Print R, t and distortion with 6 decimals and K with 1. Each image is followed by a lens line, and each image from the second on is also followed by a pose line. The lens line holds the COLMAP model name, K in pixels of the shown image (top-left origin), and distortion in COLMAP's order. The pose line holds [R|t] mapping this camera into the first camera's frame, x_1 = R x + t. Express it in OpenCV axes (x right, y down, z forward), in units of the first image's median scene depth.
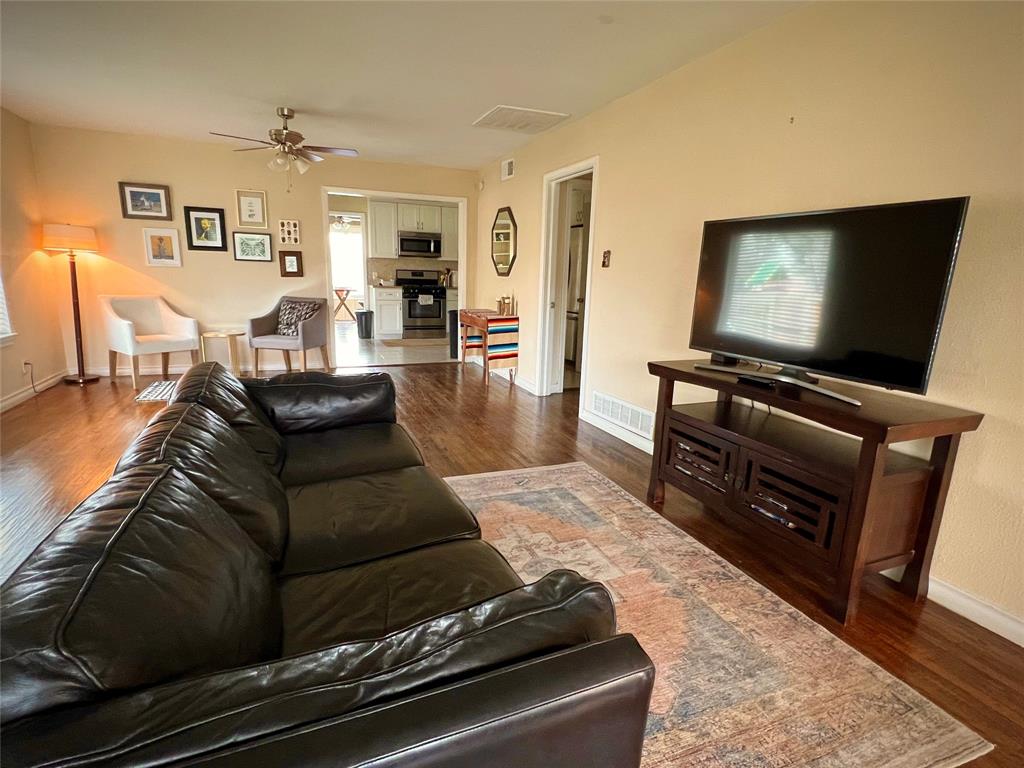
lens RADIAL K [[516.0, 0, 512.0], [0, 516.0, 384.0], [0, 0, 1]] dist [-0.000183, -0.000252]
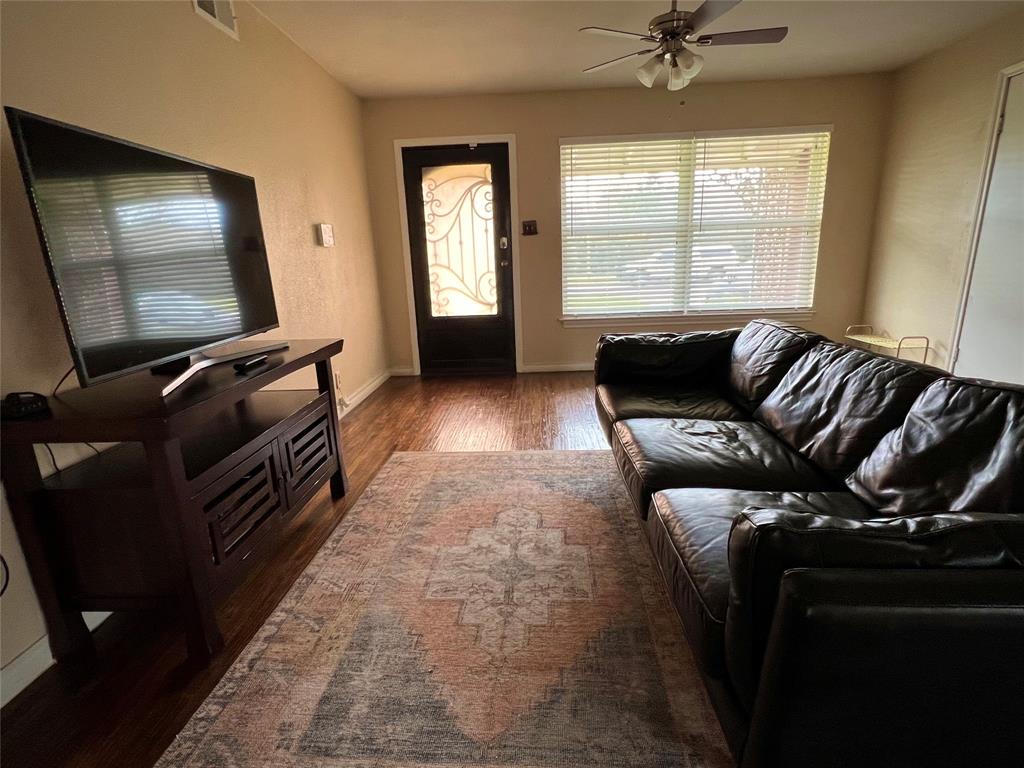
lens RADIAL K [[516.0, 0, 512.0], [0, 516.0, 384.0], [0, 0, 1]] dist [-0.000183, -0.000252]
pose [[-0.899616, -0.111793, 0.422130, -0.234407], [0.098100, 0.890229, 0.444825, -0.273126], [-0.425520, 0.441583, -0.789897, 1.324252]]
